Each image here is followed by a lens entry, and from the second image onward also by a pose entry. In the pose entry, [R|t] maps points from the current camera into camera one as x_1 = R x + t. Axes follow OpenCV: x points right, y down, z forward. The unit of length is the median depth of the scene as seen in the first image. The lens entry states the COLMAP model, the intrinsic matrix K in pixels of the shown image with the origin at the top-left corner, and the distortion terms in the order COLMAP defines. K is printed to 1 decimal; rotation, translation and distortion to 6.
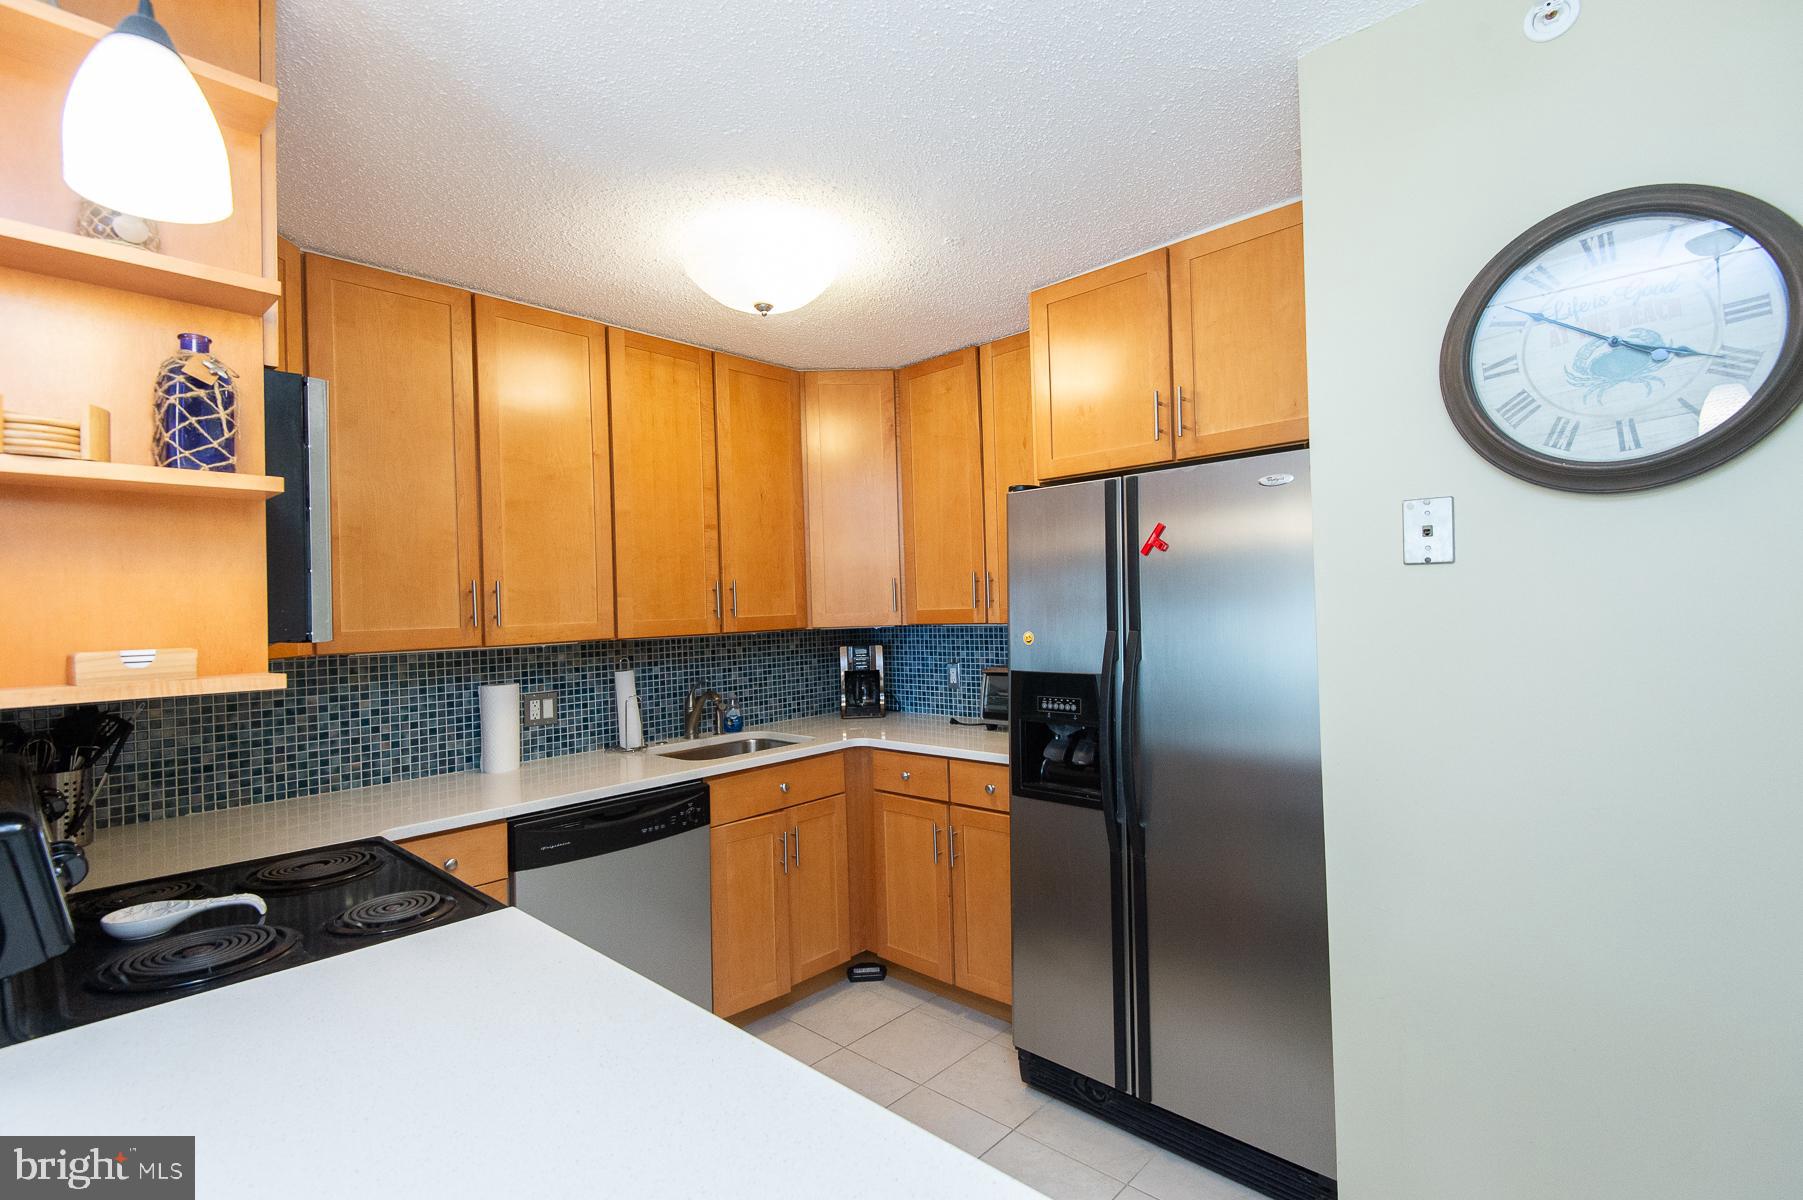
lens RADIAL K [[823.4, 0, 905.1], [0, 823.4, 596.2], [0, 0, 1]] dist [0.045415, -0.027527]
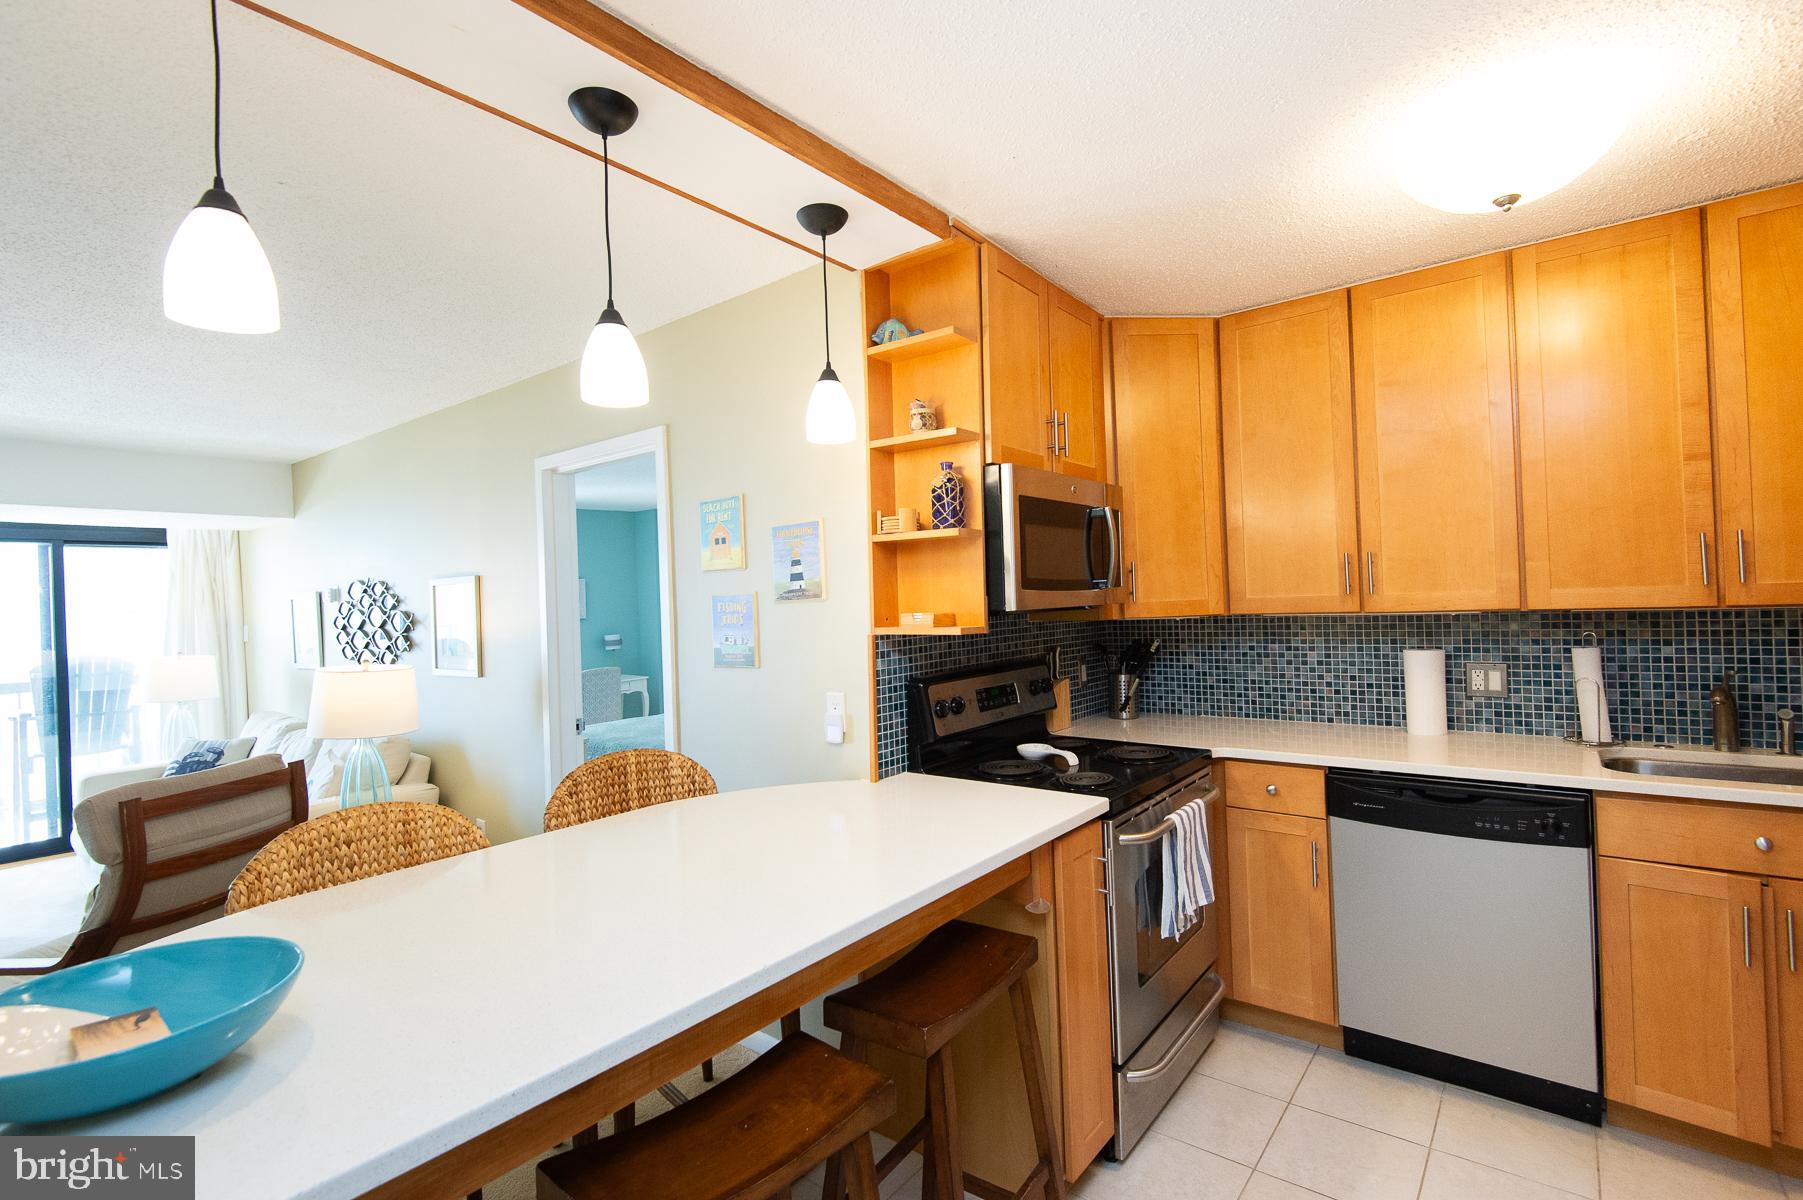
lens RADIAL K [[829.9, 0, 910.3], [0, 829.9, 596.7], [0, 0, 1]] dist [0.041032, -0.028530]
pose [[0.086767, 0.024106, -0.995937, 0.469782], [0.045547, 0.998566, 0.028137, -0.015940], [0.995187, -0.047803, 0.085544, 0.280984]]
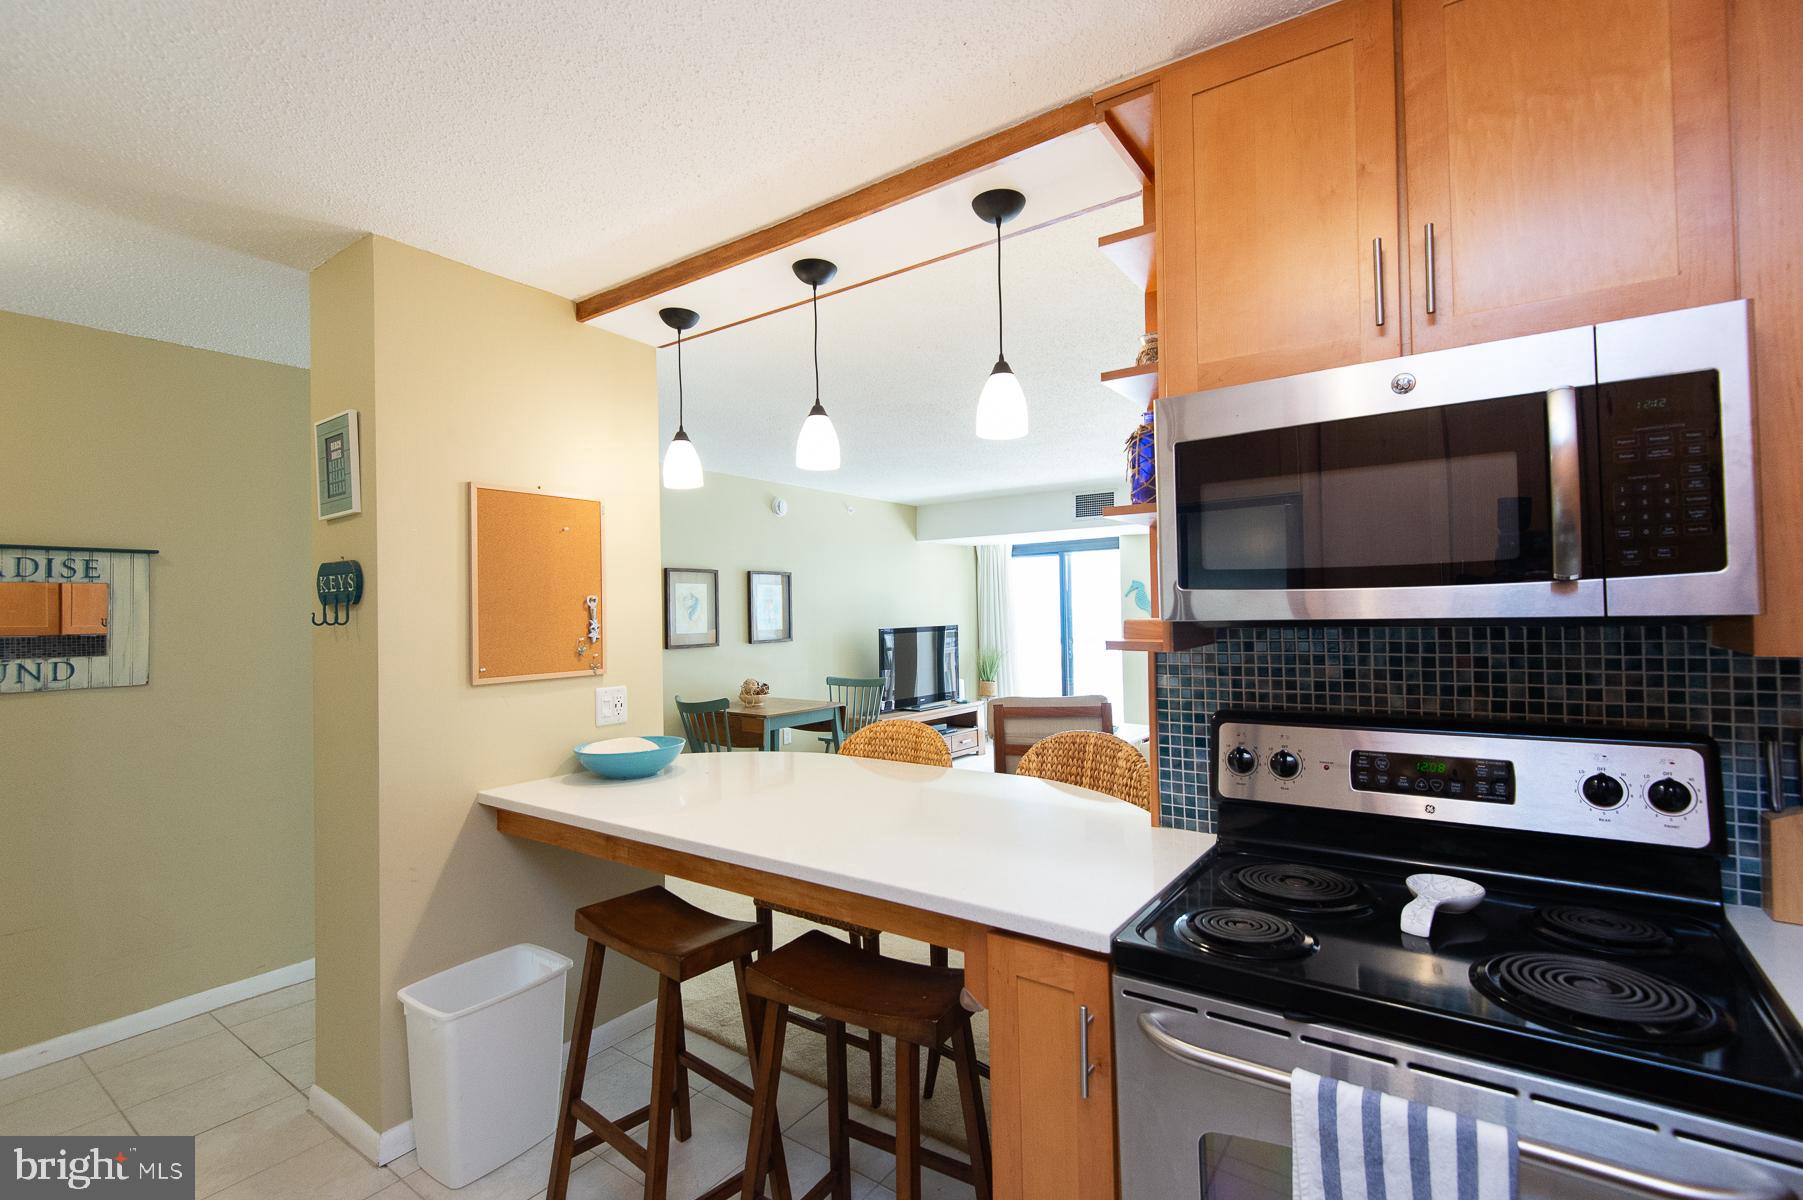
lens RADIAL K [[811.4, 0, 899.0], [0, 811.4, 592.8], [0, 0, 1]] dist [0.043275, -0.025788]
pose [[-0.991198, 0.052138, -0.121688, -0.077247], [0.056079, 0.998000, -0.029185, 0.011027], [0.119923, -0.035753, -0.992139, 0.932933]]
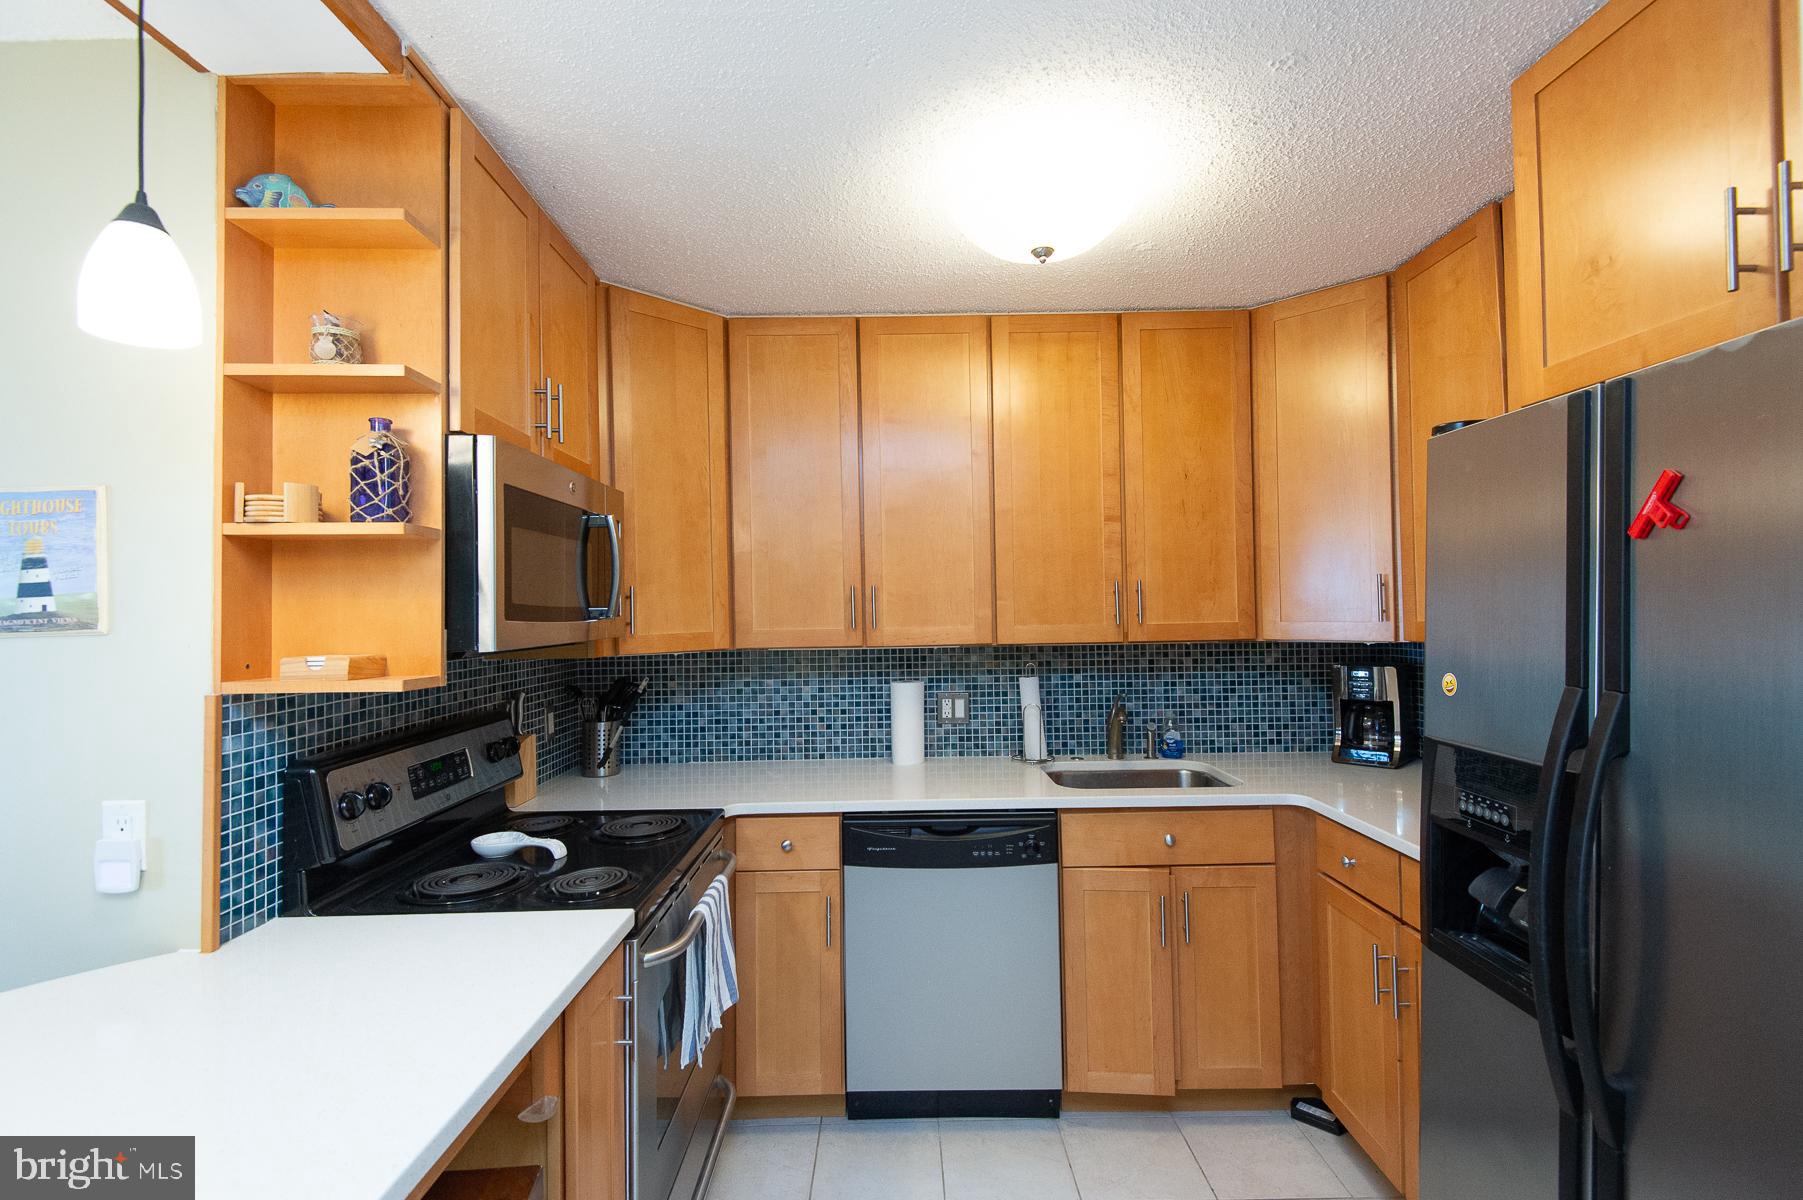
lens RADIAL K [[829.9, 0, 910.3], [0, 829.9, 596.7], [0, 0, 1]] dist [0.041032, -0.028530]
pose [[0.691208, 0.010308, -0.722582, 0.270871], [0.003517, 0.999838, 0.017627, -0.020097], [0.722647, -0.014726, 0.691060, 0.267147]]
